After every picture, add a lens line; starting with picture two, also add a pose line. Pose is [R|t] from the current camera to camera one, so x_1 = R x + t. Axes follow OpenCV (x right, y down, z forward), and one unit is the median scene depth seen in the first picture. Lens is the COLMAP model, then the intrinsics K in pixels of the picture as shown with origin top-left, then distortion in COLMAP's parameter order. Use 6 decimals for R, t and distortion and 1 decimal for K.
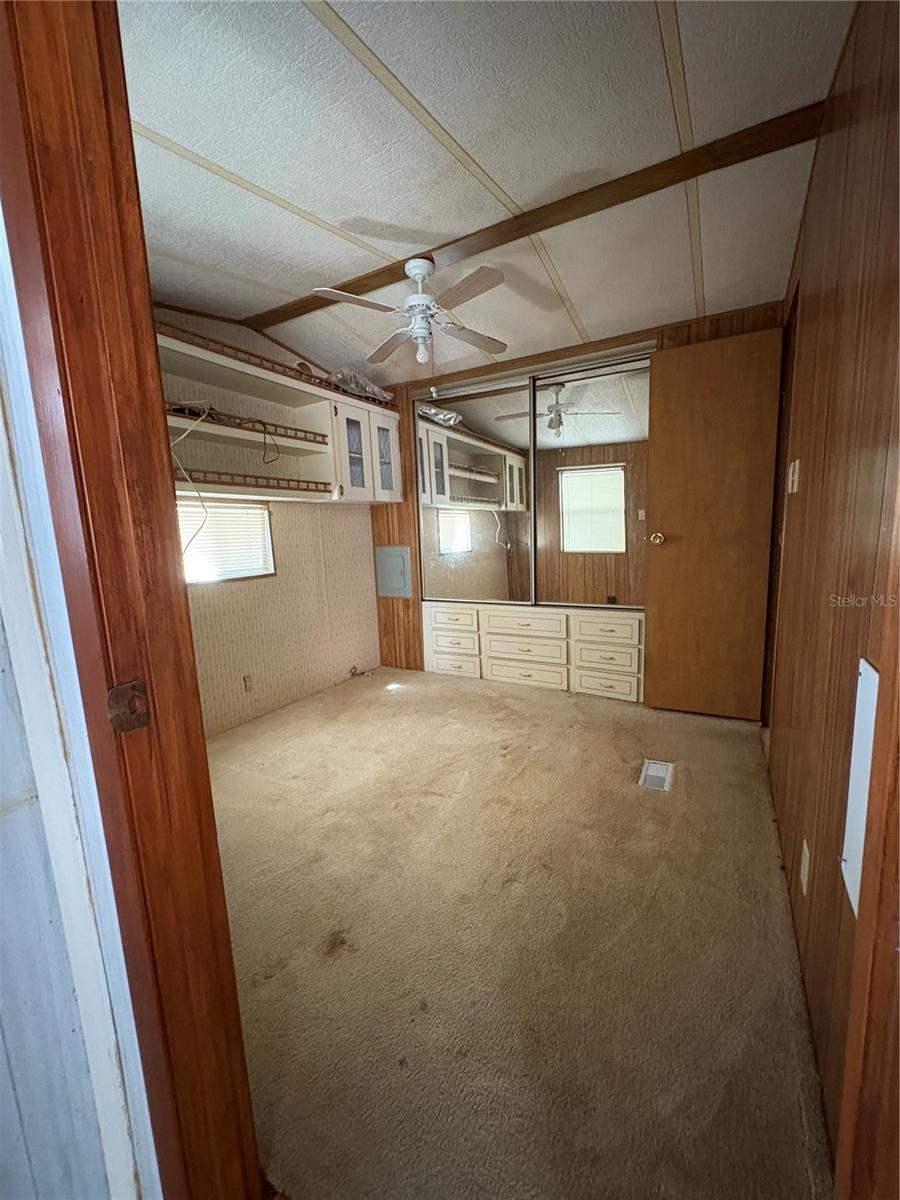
lens RADIAL K [[478.2, 0, 448.1], [0, 478.2, 598.7], [0, 0, 1]] dist [0.001115, -0.000207]
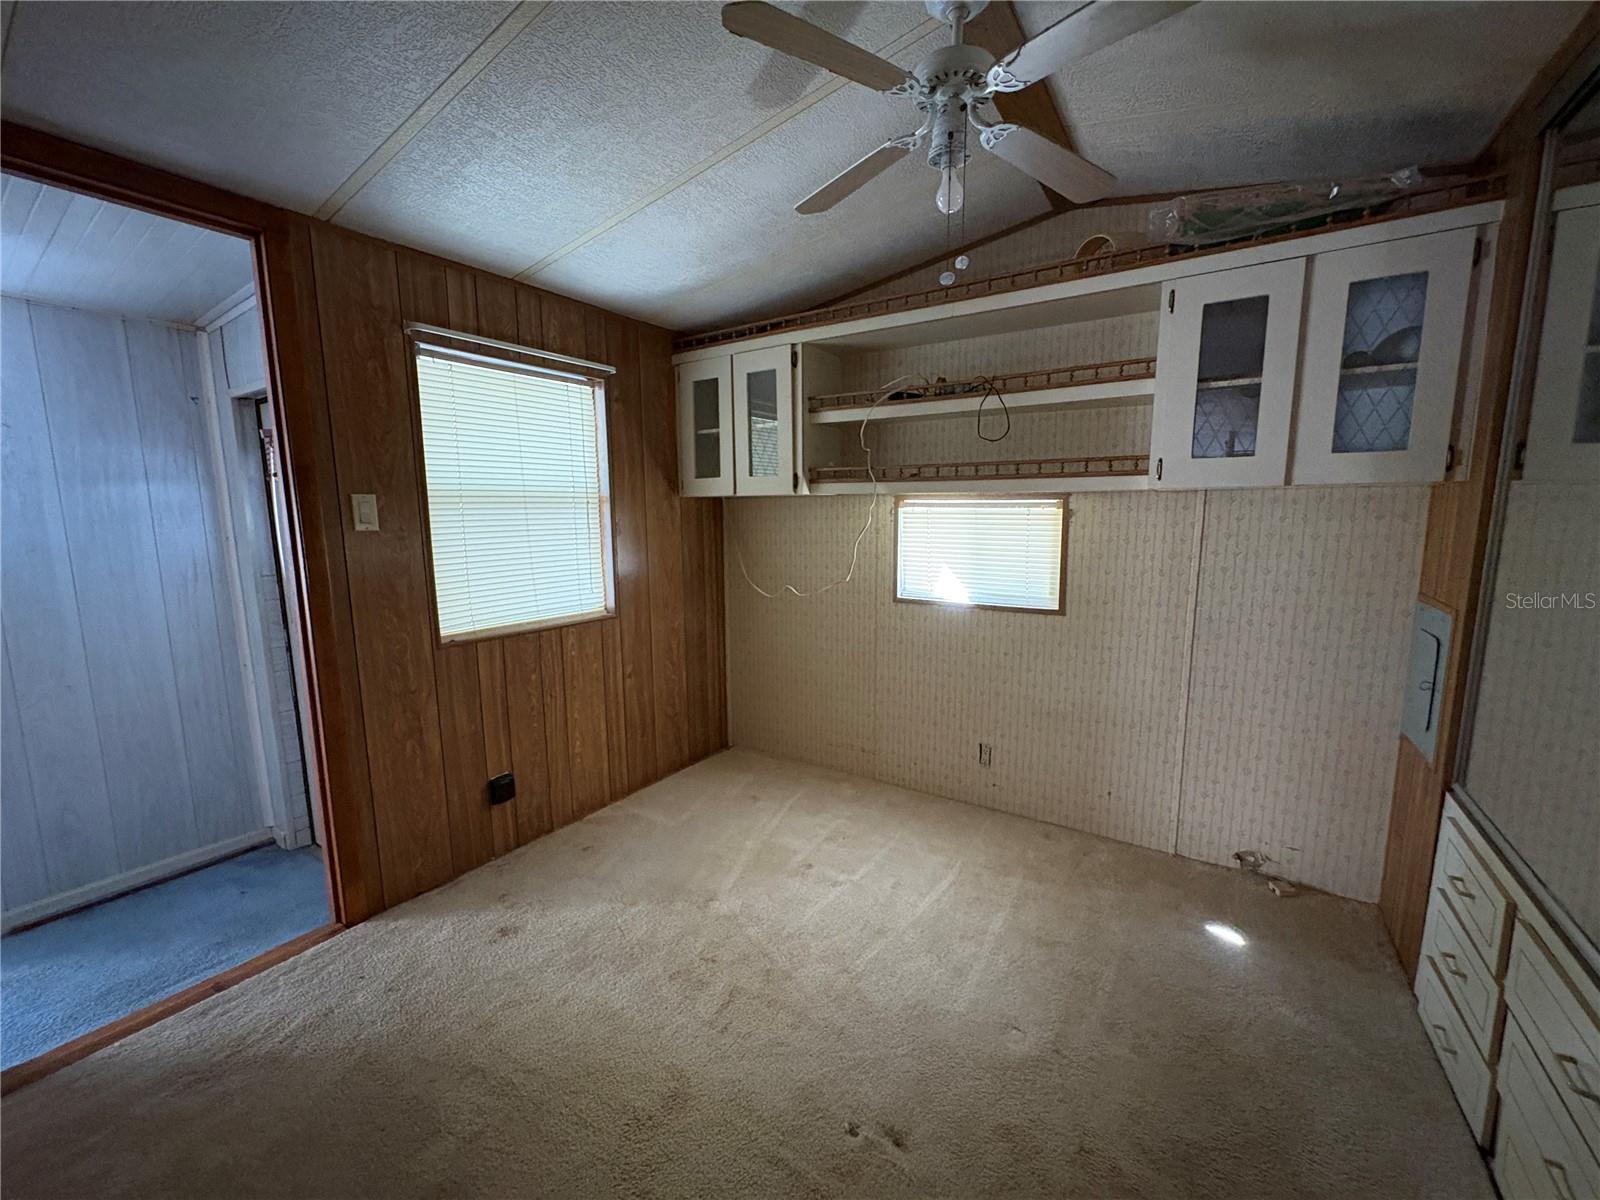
lens RADIAL K [[637.6, 0, 798.9], [0, 637.6, 596.8], [0, 0, 1]] dist [0.001115, -0.000207]
pose [[-0.053509, 0.175506, -0.983023, 0.445867], [-0.129746, 0.974866, 0.181112, -0.172282], [0.990102, 0.137235, -0.029393, 0.684429]]
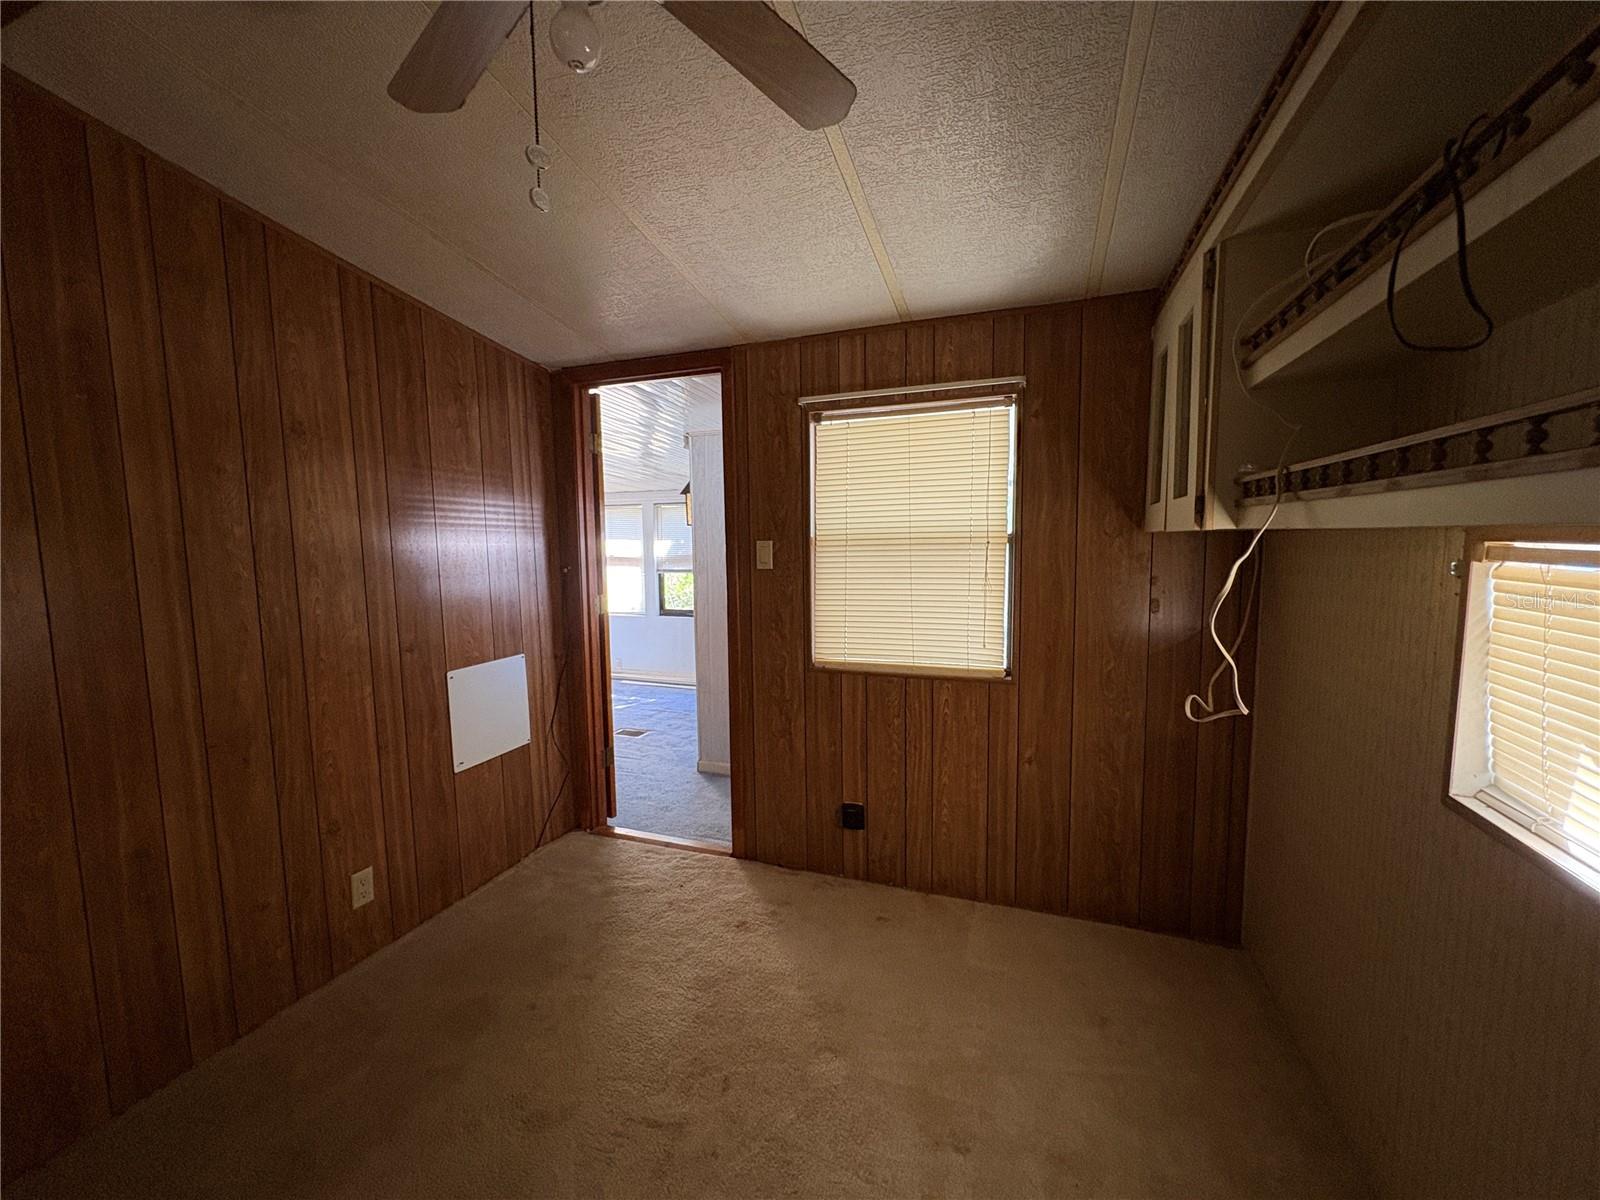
lens RADIAL K [[637.6, 0, 803.3], [0, 637.6, 600.7], [0, 0, 1]] dist [0.001115, -0.000207]
pose [[-0.982403, 0.071185, -0.172678, -0.071164], [0.029526, 0.972088, 0.232752, -0.216387], [0.184427, 0.223558, -0.957083, 1.041829]]
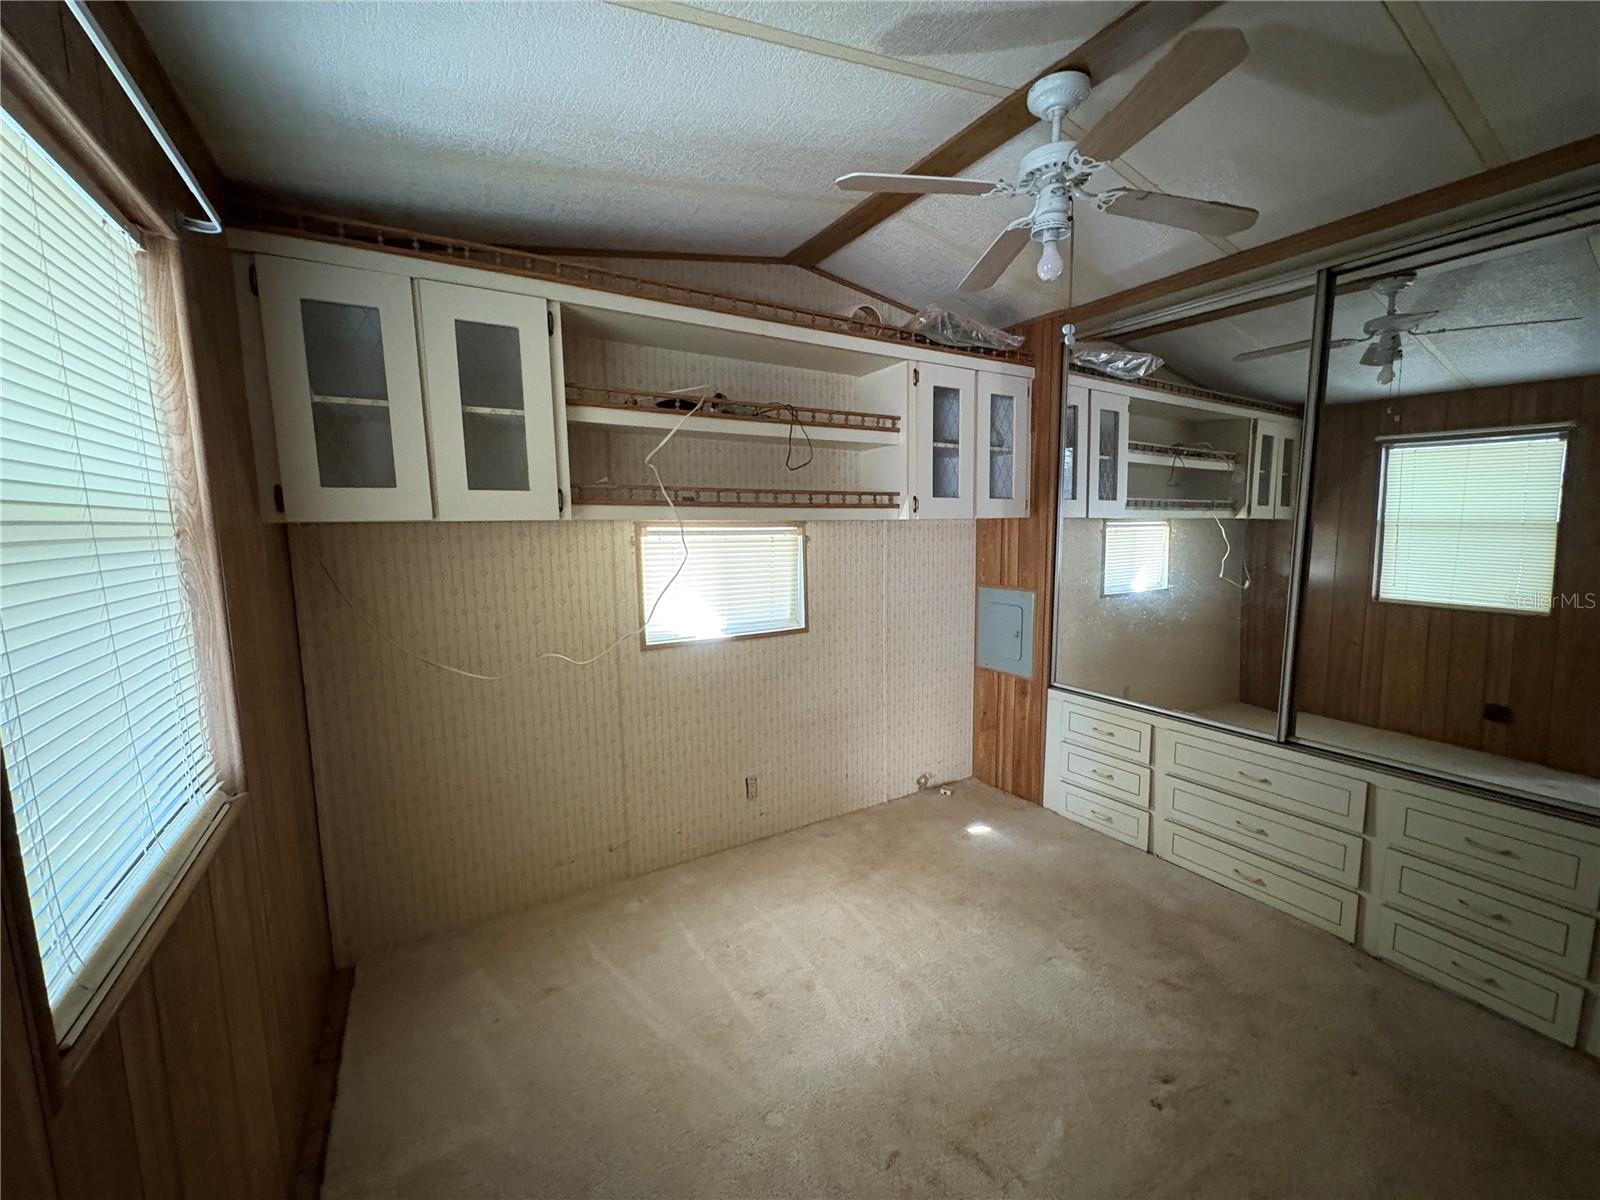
lens RADIAL K [[637.6, 0, 802.6], [0, 637.6, 601.6], [0, 0, 1]] dist [0.001115, -0.000207]
pose [[0.876417, 0.084874, -0.474014, 0.050640], [-0.088453, 0.995971, 0.014790, -0.101718], [0.473360, 0.028965, 0.880393, 0.212245]]
